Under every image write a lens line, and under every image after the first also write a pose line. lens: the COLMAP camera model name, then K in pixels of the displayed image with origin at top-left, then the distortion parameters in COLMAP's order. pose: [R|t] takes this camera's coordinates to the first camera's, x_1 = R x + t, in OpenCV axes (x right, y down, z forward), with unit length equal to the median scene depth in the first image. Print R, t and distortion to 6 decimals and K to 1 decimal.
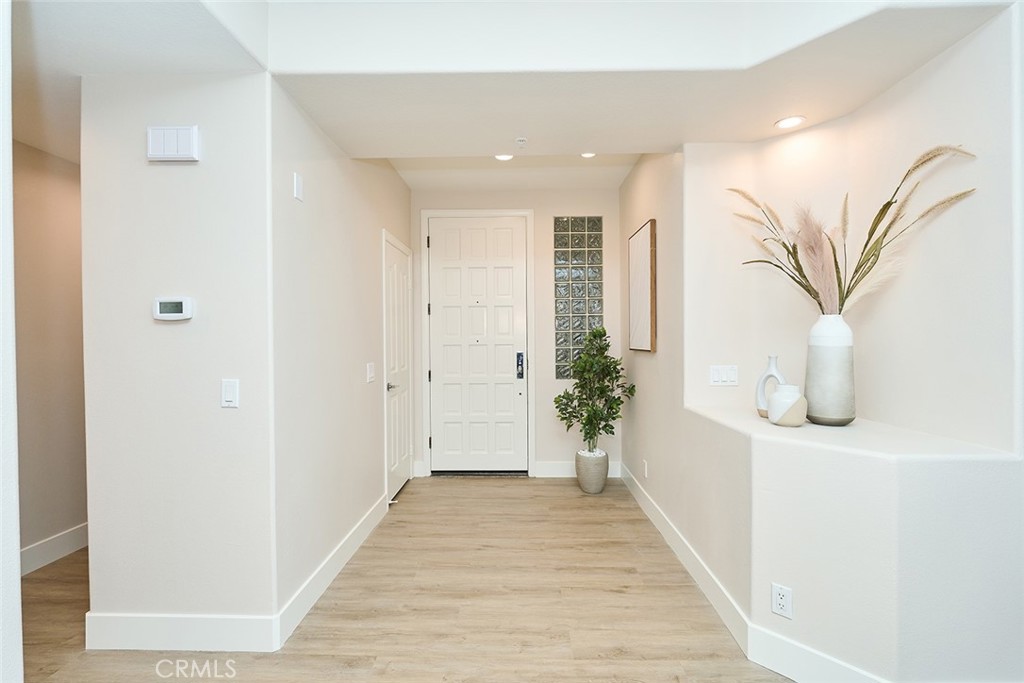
lens RADIAL K [[448.6, 0, 512.0], [0, 448.6, 341.5], [0, 0, 1]] dist [-0.004619, -0.000098]
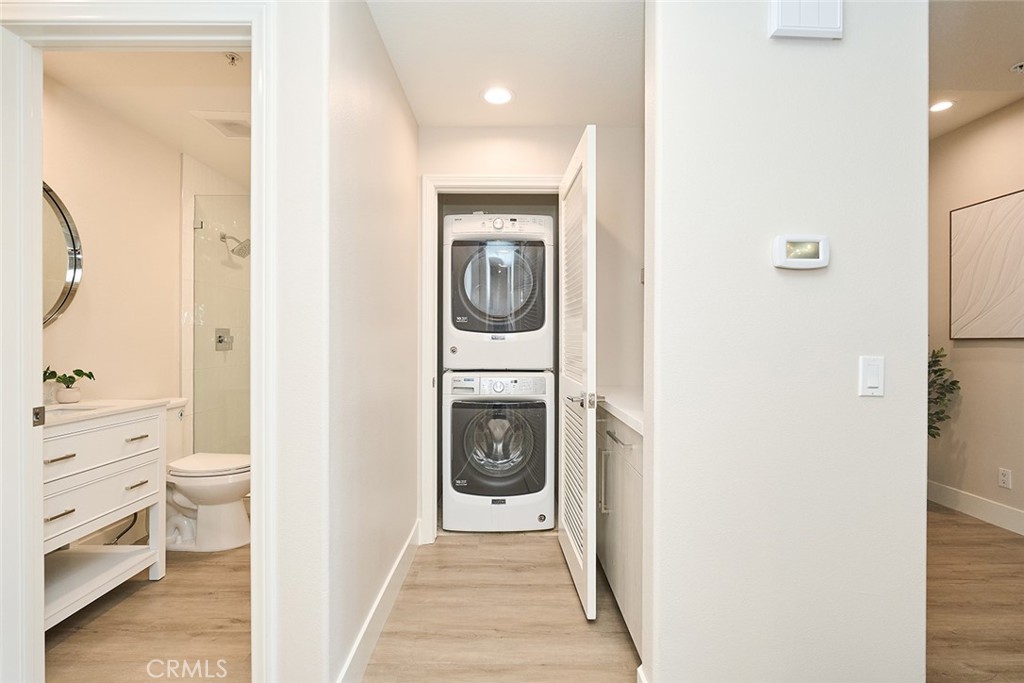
lens RADIAL K [[448.6, 0, 512.0], [0, 448.6, 341.5], [0, 0, 1]] dist [-0.004619, -0.000098]
pose [[0.999488, 0.010051, 0.030384, -1.211879], [-0.009796, 0.999916, -0.008520, 0.073587], [-0.030467, 0.008218, 0.999502, 0.325517]]
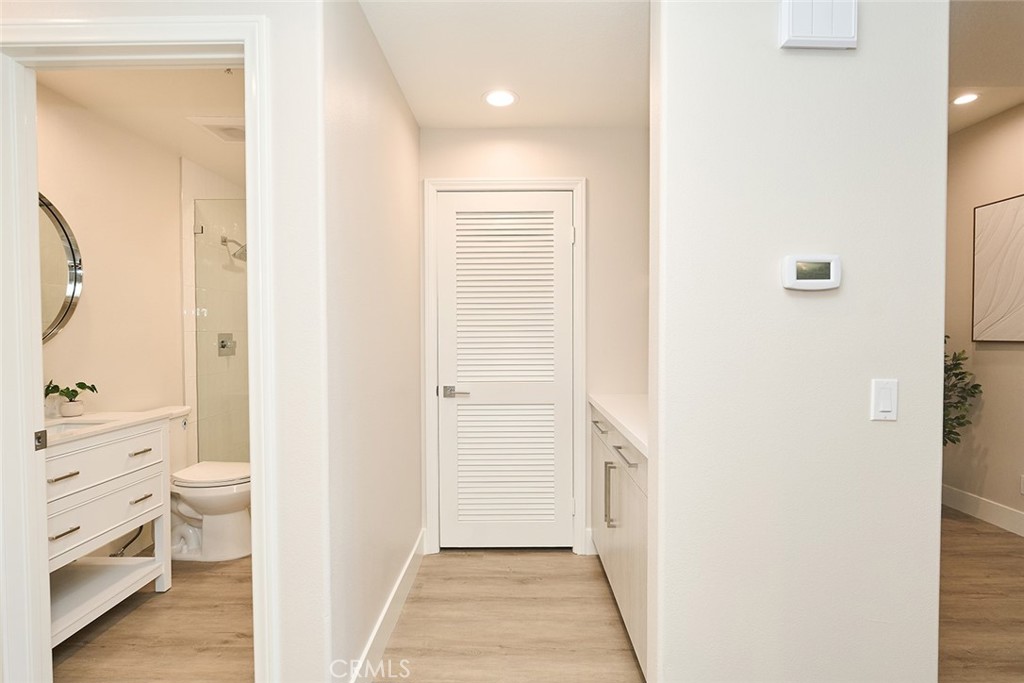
lens RADIAL K [[457.9, 0, 513.2], [0, 457.9, 341.1], [0, 0, 1]] dist [-0.004106, -0.000317]
pose [[0.999893, 0.004394, 0.013932, -1.200090], [-0.004537, 0.999937, 0.010223, 0.023330], [-0.013886, -0.010285, 0.999851, 0.325356]]
